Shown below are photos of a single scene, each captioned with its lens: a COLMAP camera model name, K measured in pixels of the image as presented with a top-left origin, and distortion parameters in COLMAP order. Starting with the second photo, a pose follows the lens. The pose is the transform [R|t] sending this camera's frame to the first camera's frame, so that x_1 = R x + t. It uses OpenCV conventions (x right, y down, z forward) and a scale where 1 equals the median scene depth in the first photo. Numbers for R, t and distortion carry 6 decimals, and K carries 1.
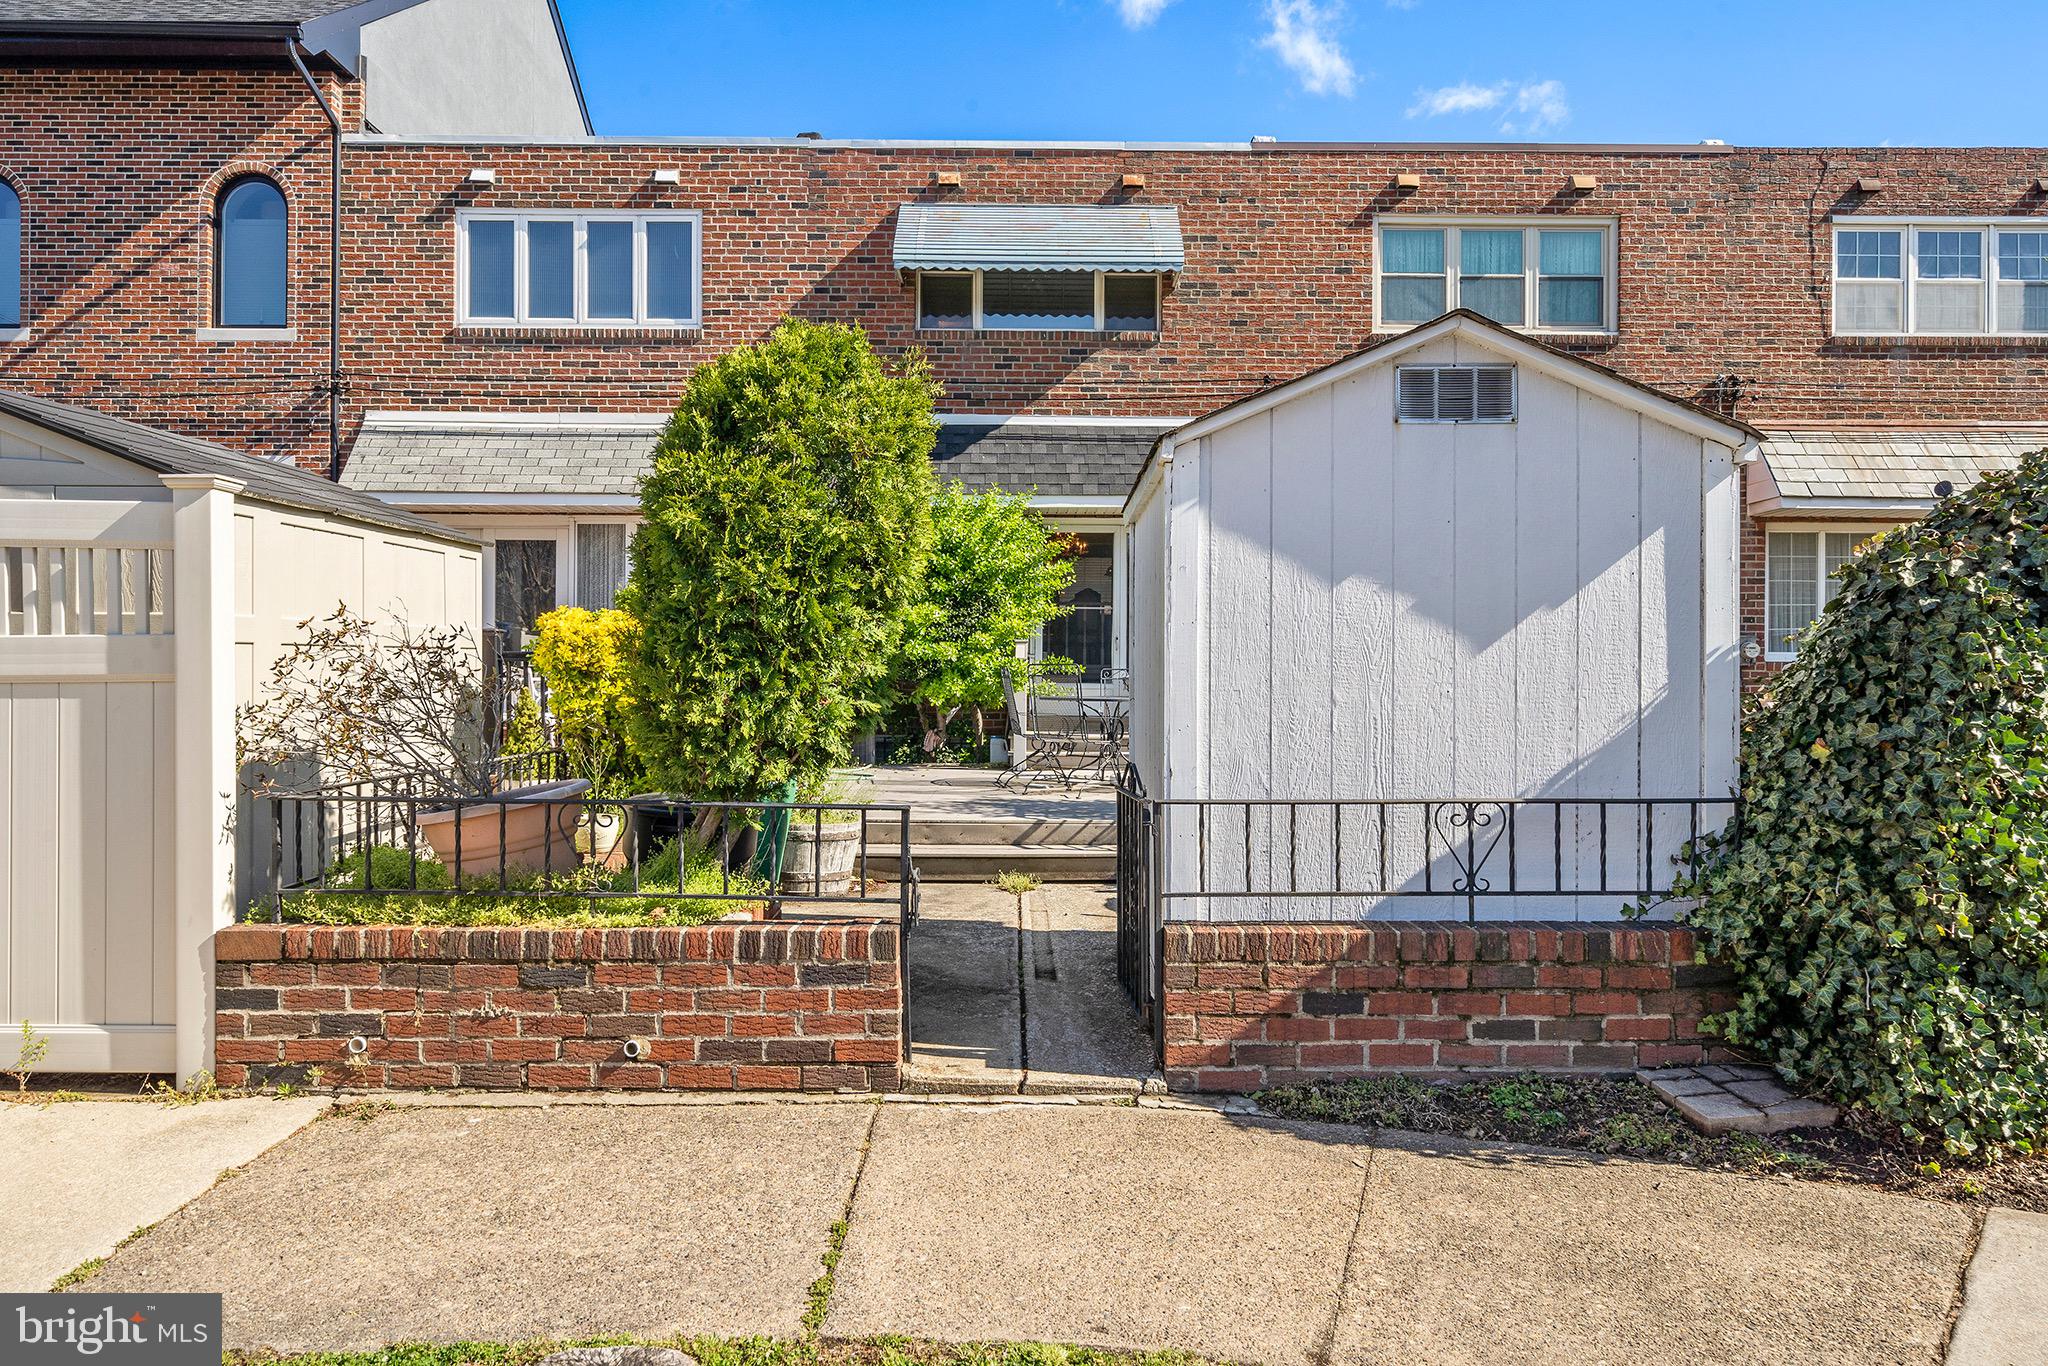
lens RADIAL K [[1434.5, 0, 1024.0], [0, 1434.5, 683.0], [0, 0, 1]] dist [0.033020, 0.001136]
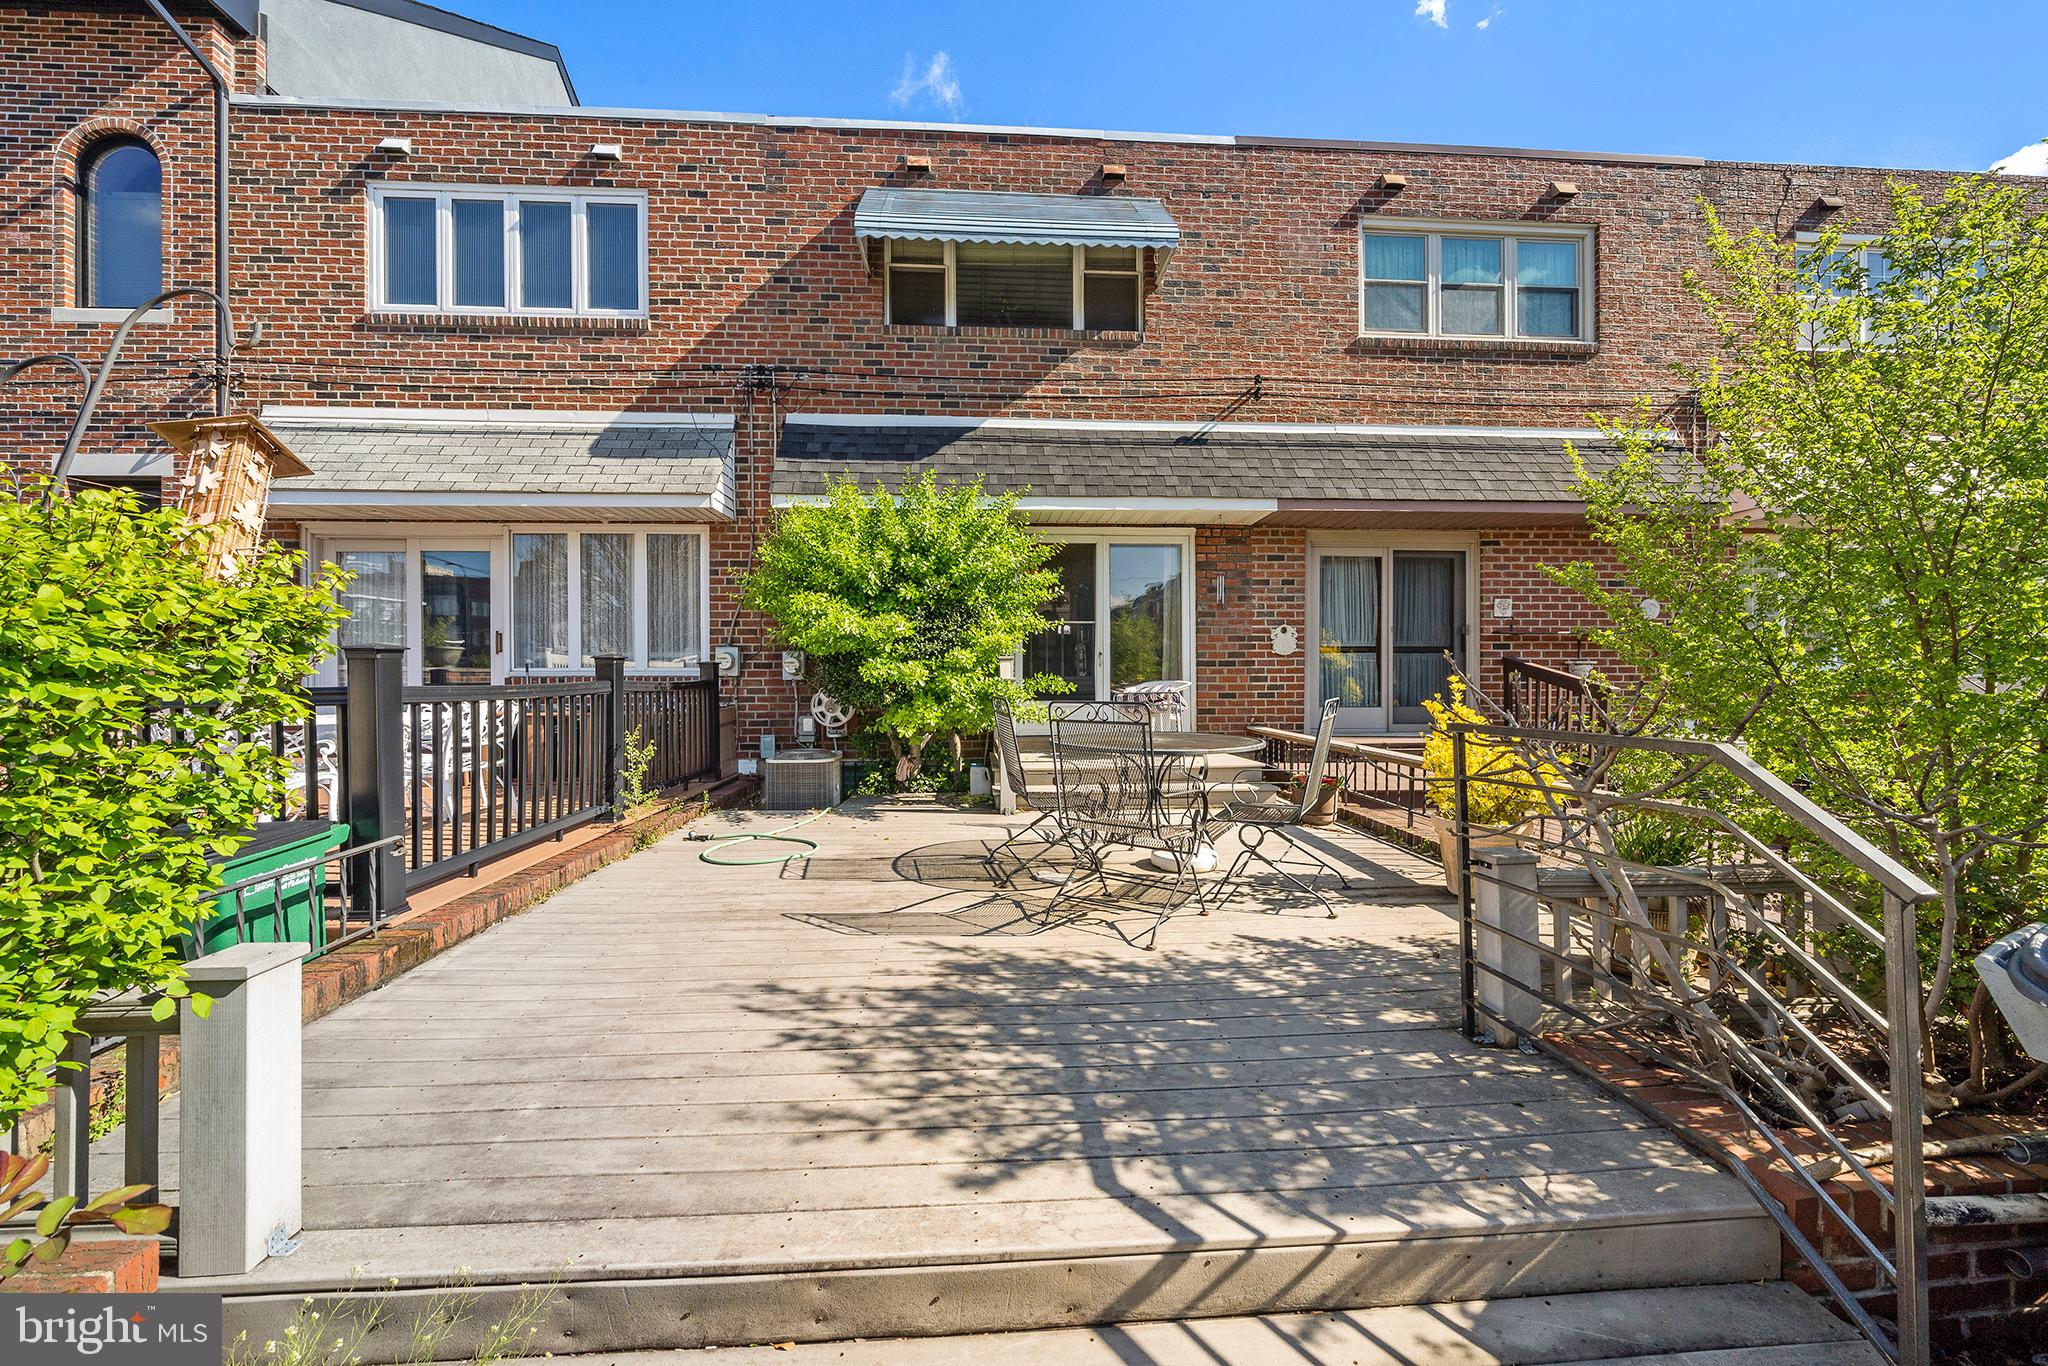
lens RADIAL K [[786.5, 0, 1021.6], [0, 786.5, 676.9], [0, 0, 1]] dist [-0.000232, 0.000106]
pose [[0.998119, -0.010230, 0.060441, -0.019667], [0.010151, 0.999947, 0.001602, -0.017223], [-0.060454, -0.000985, 0.998170, 0.487056]]
